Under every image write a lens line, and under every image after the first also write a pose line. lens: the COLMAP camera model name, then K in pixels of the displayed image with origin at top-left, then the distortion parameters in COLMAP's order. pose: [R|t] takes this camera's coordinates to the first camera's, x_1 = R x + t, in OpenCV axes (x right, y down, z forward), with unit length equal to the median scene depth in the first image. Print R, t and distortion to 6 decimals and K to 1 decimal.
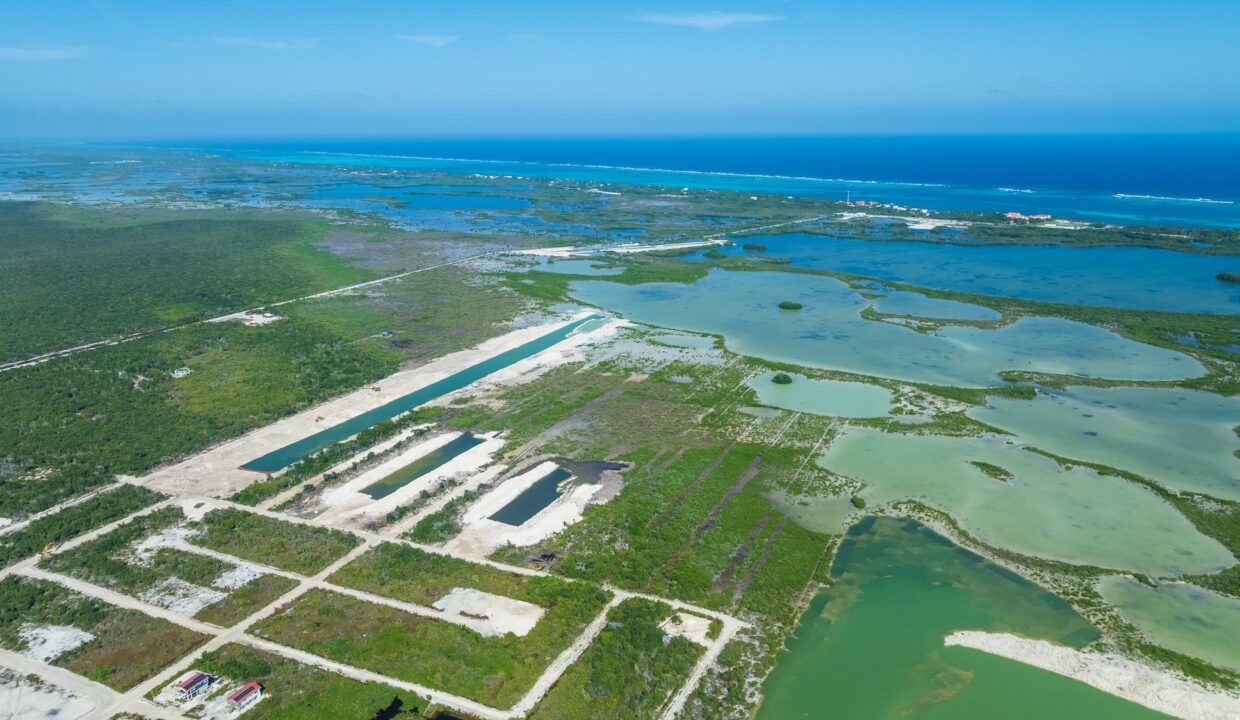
lens RADIAL K [[901.1, 0, 620.4], [0, 901.1, 360.5], [0, 0, 1]] dist [-0.028195, 0.022910]
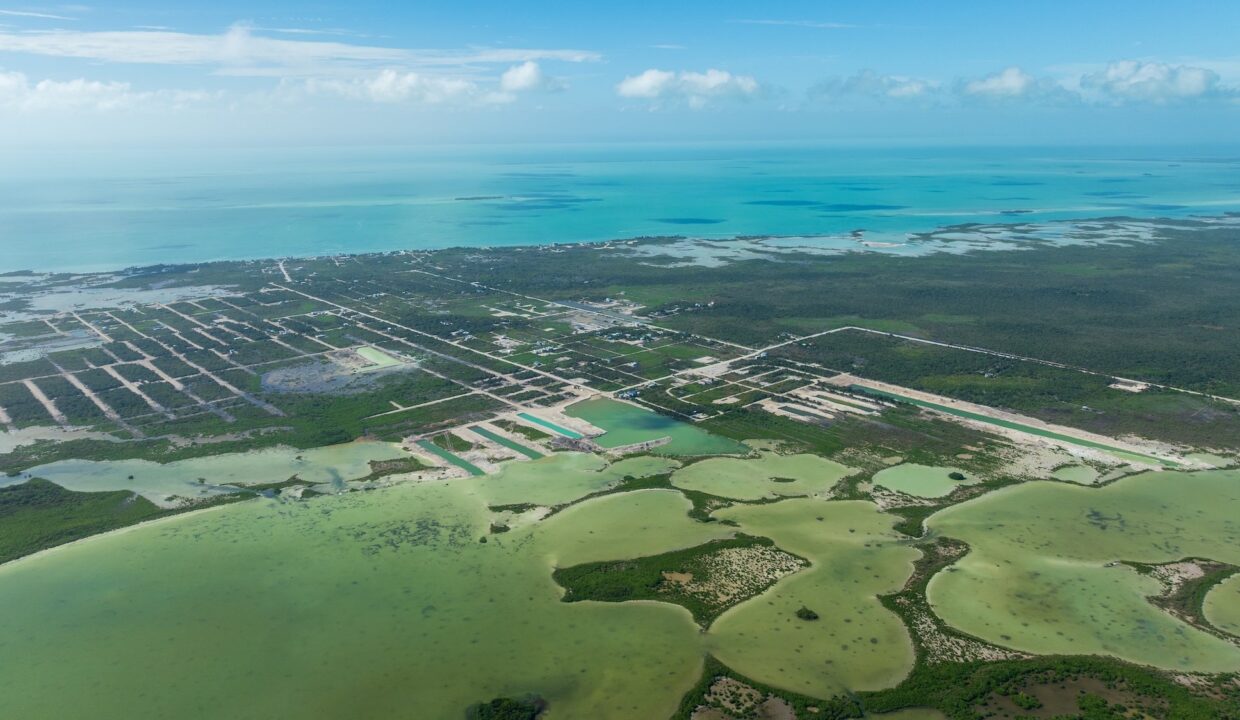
lens RADIAL K [[901.1, 0, 619.2], [0, 901.1, 360.4], [0, 0, 1]] dist [-0.028195, 0.022910]
pose [[-0.402397, 0.241529, -0.883029, 2.244828], [-0.227993, 0.907737, 0.352184, -0.741692], [0.886620, 0.343042, -0.310203, 1.177328]]
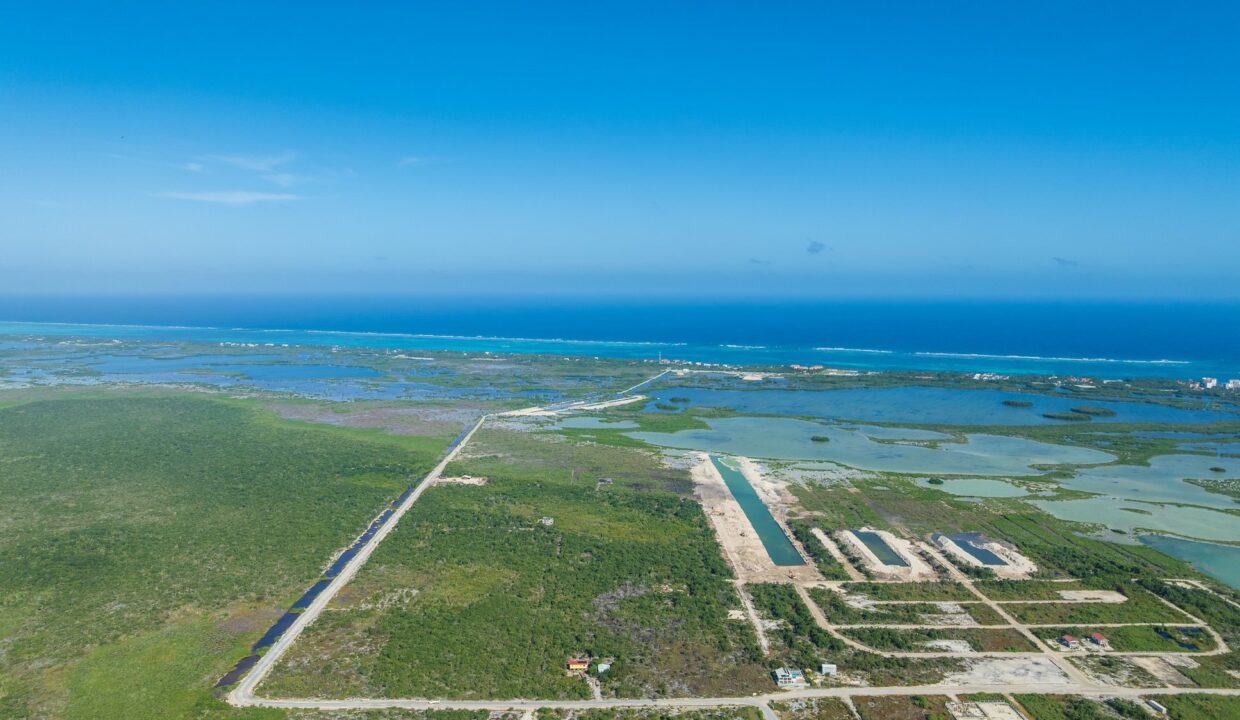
lens RADIAL K [[901.1, 0, 621.3], [0, 901.1, 360.4], [0, 0, 1]] dist [-0.028195, 0.022910]
pose [[0.903193, -0.028808, 0.428268, -1.216405], [0.102021, 0.983561, -0.148996, -0.010584], [-0.416935, 0.178265, 0.891284, -0.197346]]
